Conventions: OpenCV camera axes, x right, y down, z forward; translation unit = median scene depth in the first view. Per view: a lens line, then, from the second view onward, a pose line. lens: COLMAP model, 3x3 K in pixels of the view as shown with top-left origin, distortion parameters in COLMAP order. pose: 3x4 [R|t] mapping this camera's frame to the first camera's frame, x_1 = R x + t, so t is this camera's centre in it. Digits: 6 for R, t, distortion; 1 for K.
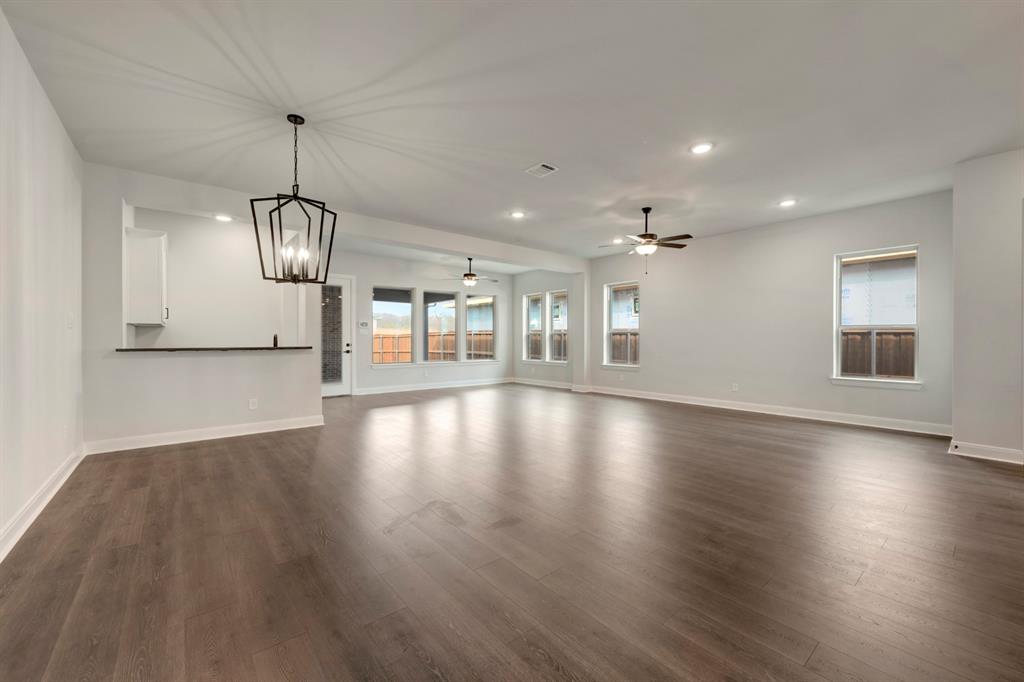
lens RADIAL K [[406.8, 0, 516.8], [0, 406.8, 340.1], [0, 0, 1]] dist [-0.000225, -0.000208]
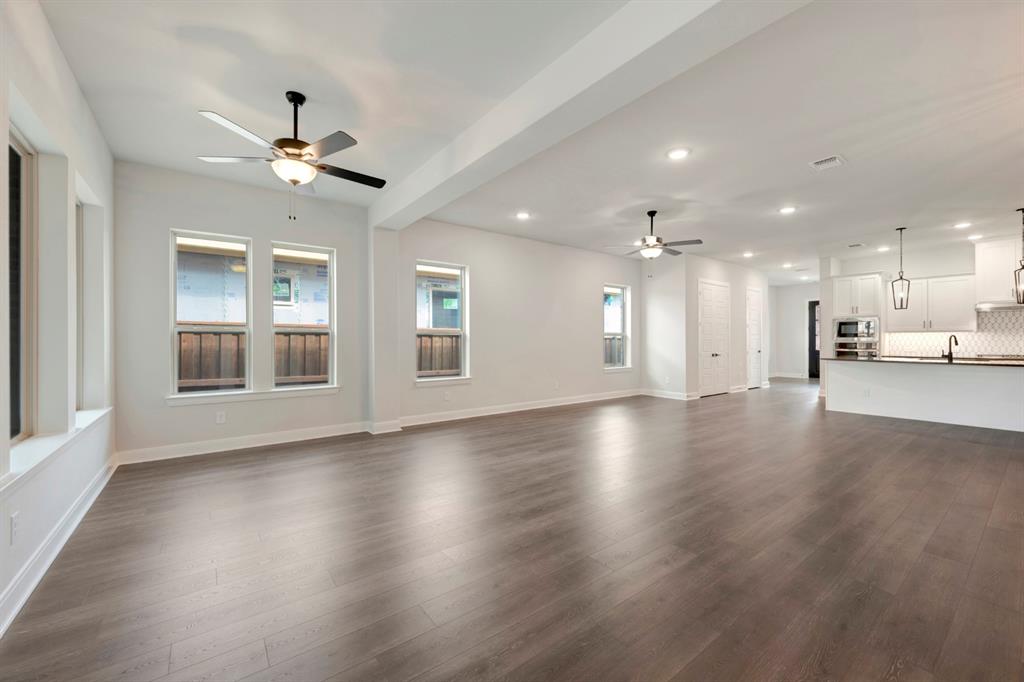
lens RADIAL K [[406.8, 0, 516.8], [0, 406.8, 340.1], [0, 0, 1]] dist [-0.000225, -0.000208]
pose [[0.040553, -0.003533, 0.999171, -0.460308], [0.001434, 0.999993, 0.003478, -0.008620], [-0.999176, 0.001292, 0.040558, 0.858029]]
